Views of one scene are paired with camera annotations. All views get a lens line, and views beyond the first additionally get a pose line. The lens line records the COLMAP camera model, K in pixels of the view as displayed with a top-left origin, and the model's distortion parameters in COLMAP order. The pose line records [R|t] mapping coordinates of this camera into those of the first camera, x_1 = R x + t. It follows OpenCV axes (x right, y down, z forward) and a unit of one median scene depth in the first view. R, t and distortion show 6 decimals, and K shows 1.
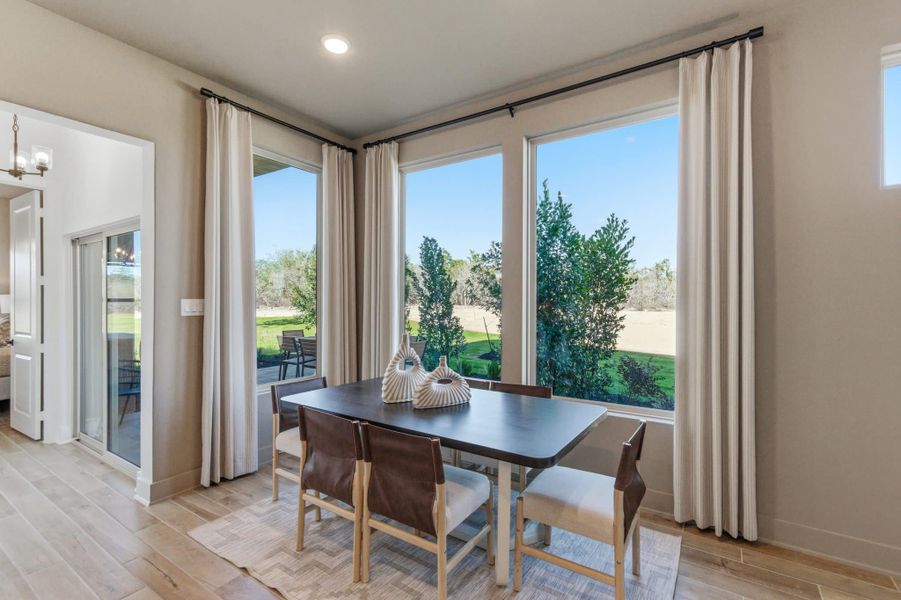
lens RADIAL K [[417.3, 0, 451.0], [0, 417.3, 300.8], [0, 0, 1]] dist [0.002479, 0.000619]
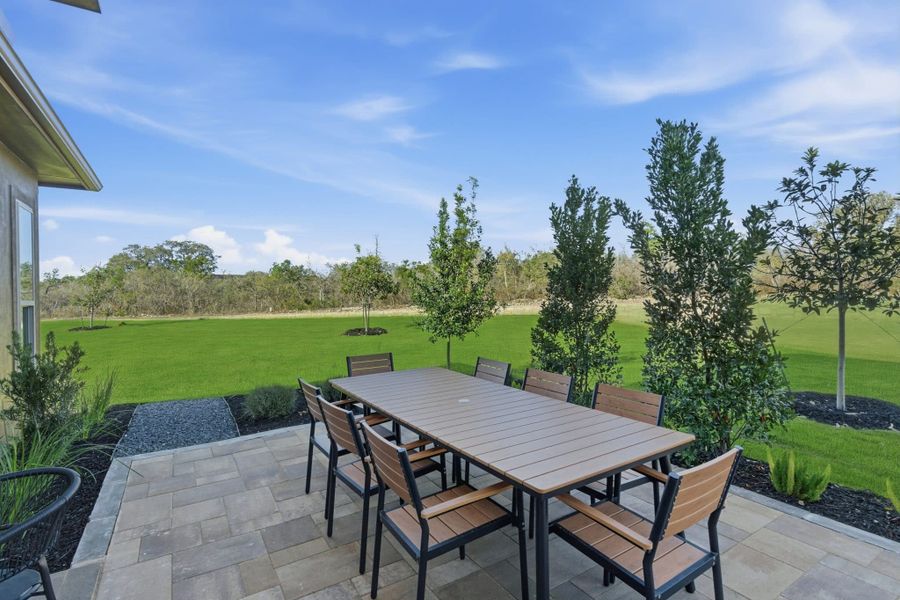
lens RADIAL K [[416.9, 0, 452.3], [0, 416.9, 298.8], [0, 0, 1]] dist [0.002479, 0.000619]
pose [[0.910662, -0.016951, -0.412805, -0.083442], [0.020163, 0.999791, 0.003427, 0.006248], [0.412661, -0.011444, 0.910813, 0.577639]]
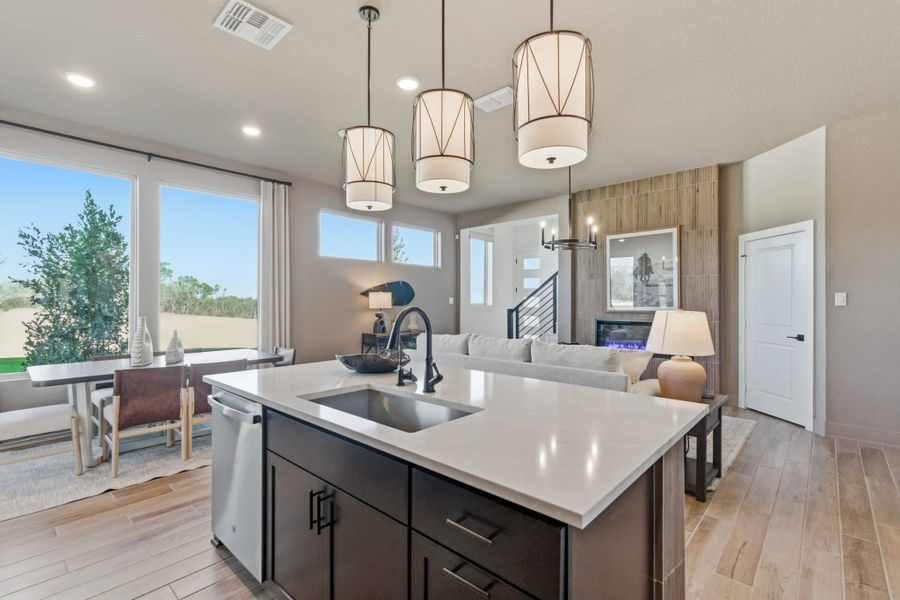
lens RADIAL K [[416.9, 0, 452.5], [0, 416.9, 297.6], [0, 0, 1]] dist [0.002479, 0.000619]
pose [[0.151922, -0.000337, 0.988392, -0.423117], [-0.004099, 0.999991, 0.000971, 0.000662], [-0.988384, -0.004199, 0.151920, -0.080873]]
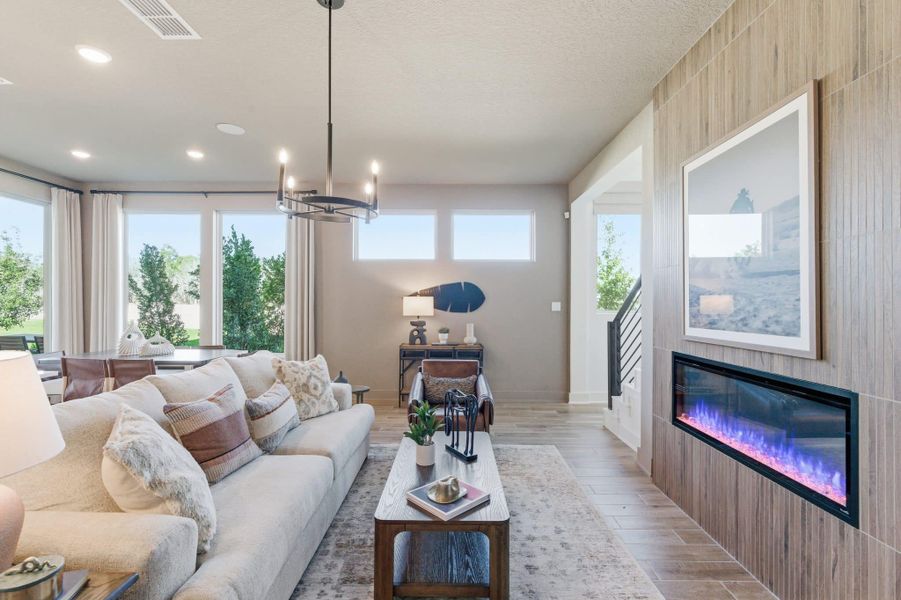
lens RADIAL K [[417.3, 0, 449.9], [0, 417.3, 294.9], [0, 0, 1]] dist [0.002479, 0.000619]
pose [[0.842253, 0.002639, 0.539076, 0.025098], [0.001223, 0.999976, -0.006806, -0.006205], [-0.539081, 0.006392, 0.842230, -0.419707]]
